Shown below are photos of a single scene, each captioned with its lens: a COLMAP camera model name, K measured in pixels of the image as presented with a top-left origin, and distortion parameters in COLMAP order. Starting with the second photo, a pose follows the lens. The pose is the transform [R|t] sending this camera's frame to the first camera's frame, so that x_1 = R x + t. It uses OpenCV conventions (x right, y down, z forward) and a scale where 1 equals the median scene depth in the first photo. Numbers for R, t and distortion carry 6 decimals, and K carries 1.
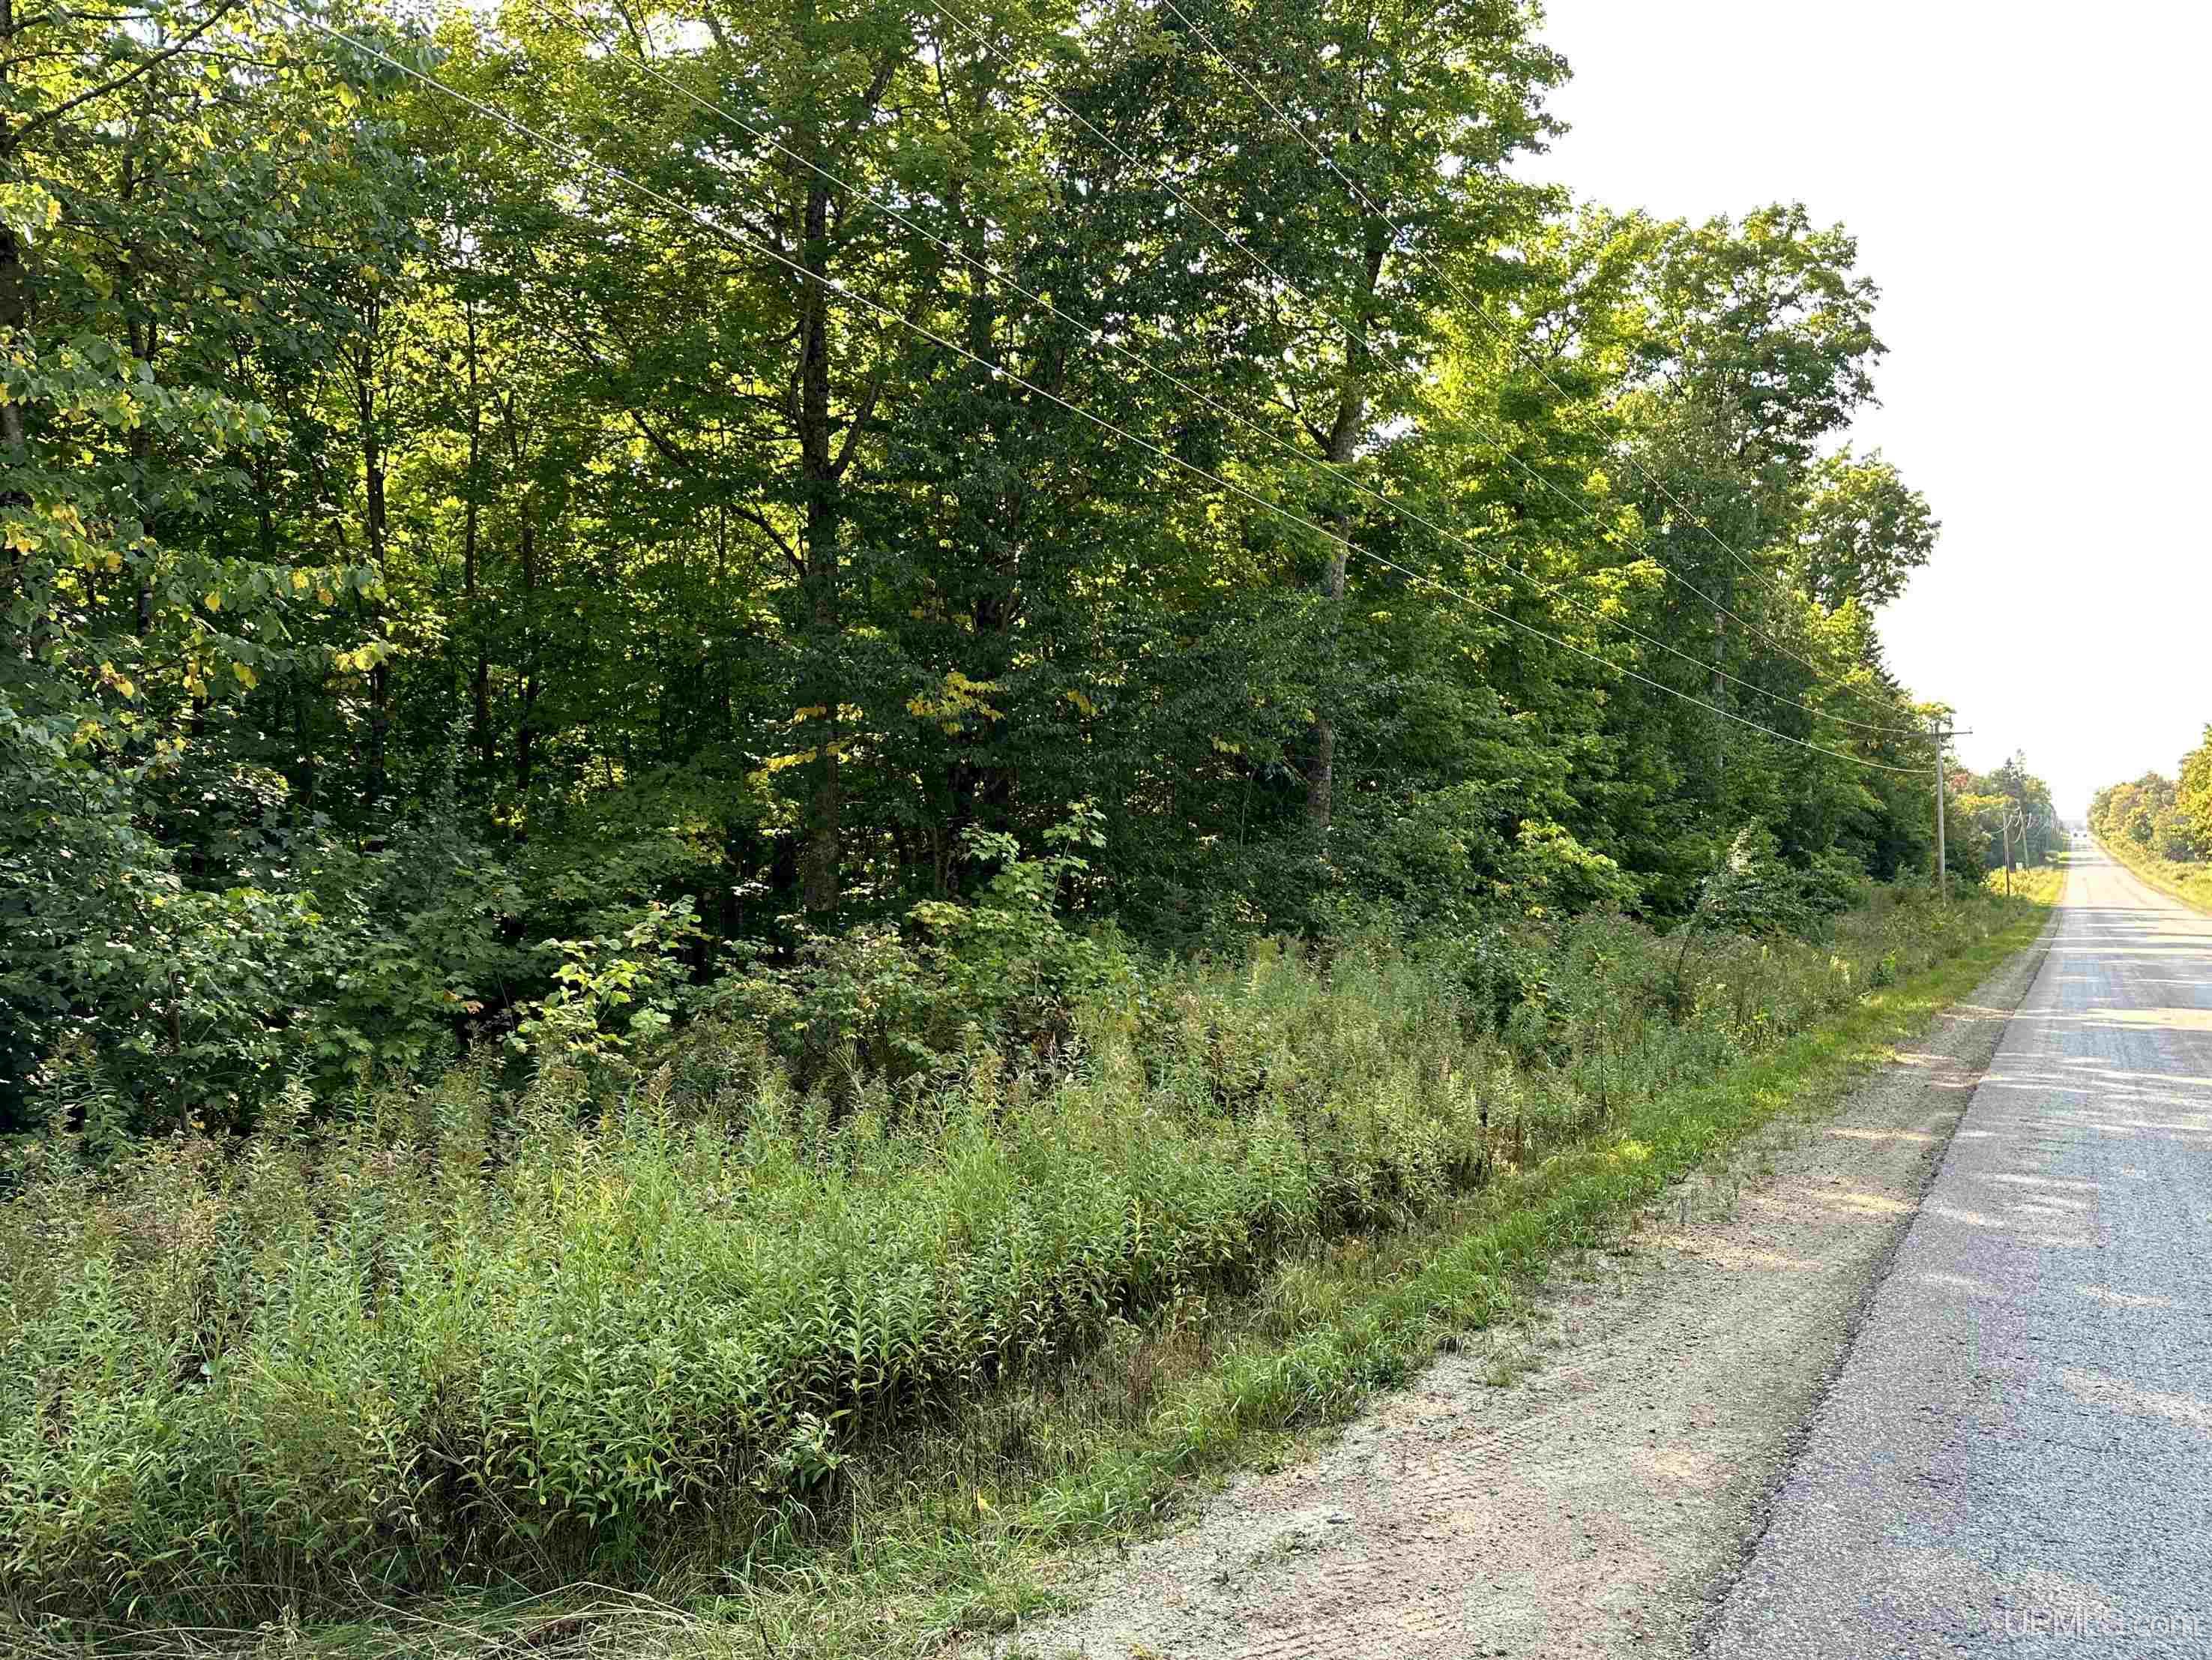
lens RADIAL K [[1552.3, 0, 1106.0], [0, 1552.3, 830.0], [0, 0, 1]] dist [0.004091, 0.000435]
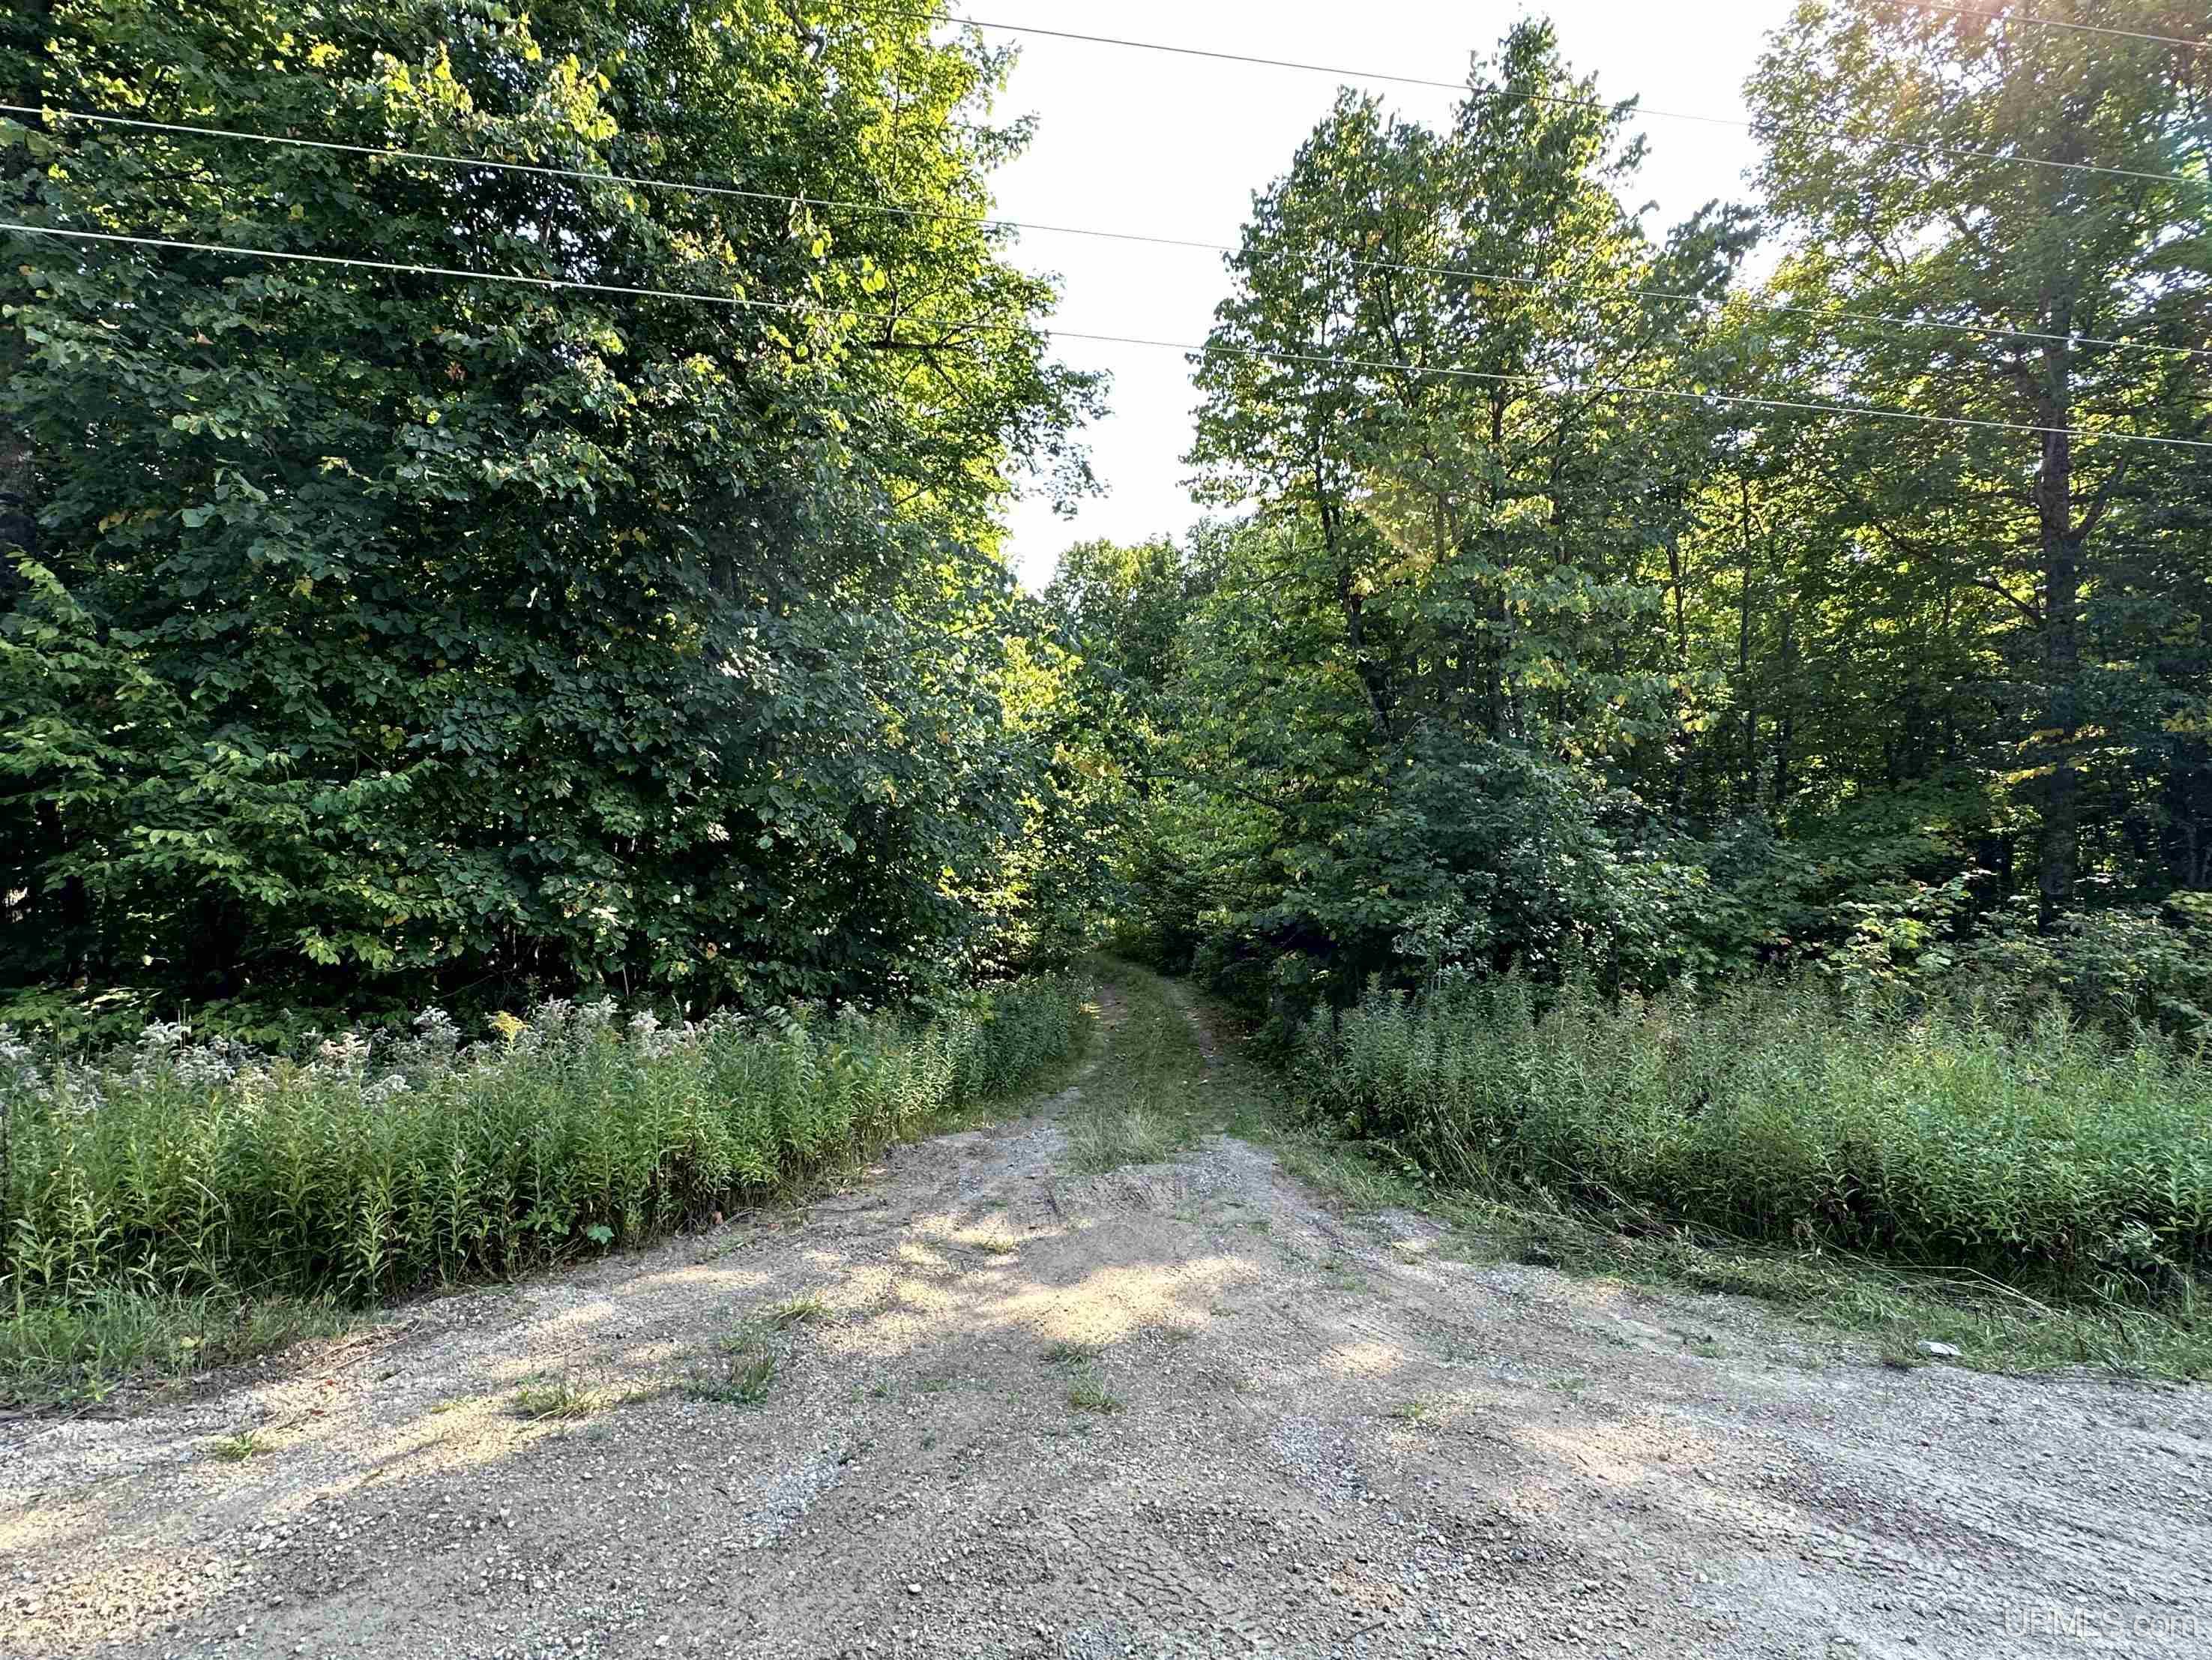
lens RADIAL K [[1011.1, 0, 1106.0], [0, 1011.1, 830.0], [0, 0, 1]] dist [-0.001640, 0.000975]
pose [[0.607129, 0.008791, -0.794554, -0.008652], [-0.004020, 0.999960, 0.007991, -0.004760], [0.794593, -0.001658, 0.607140, -0.157106]]
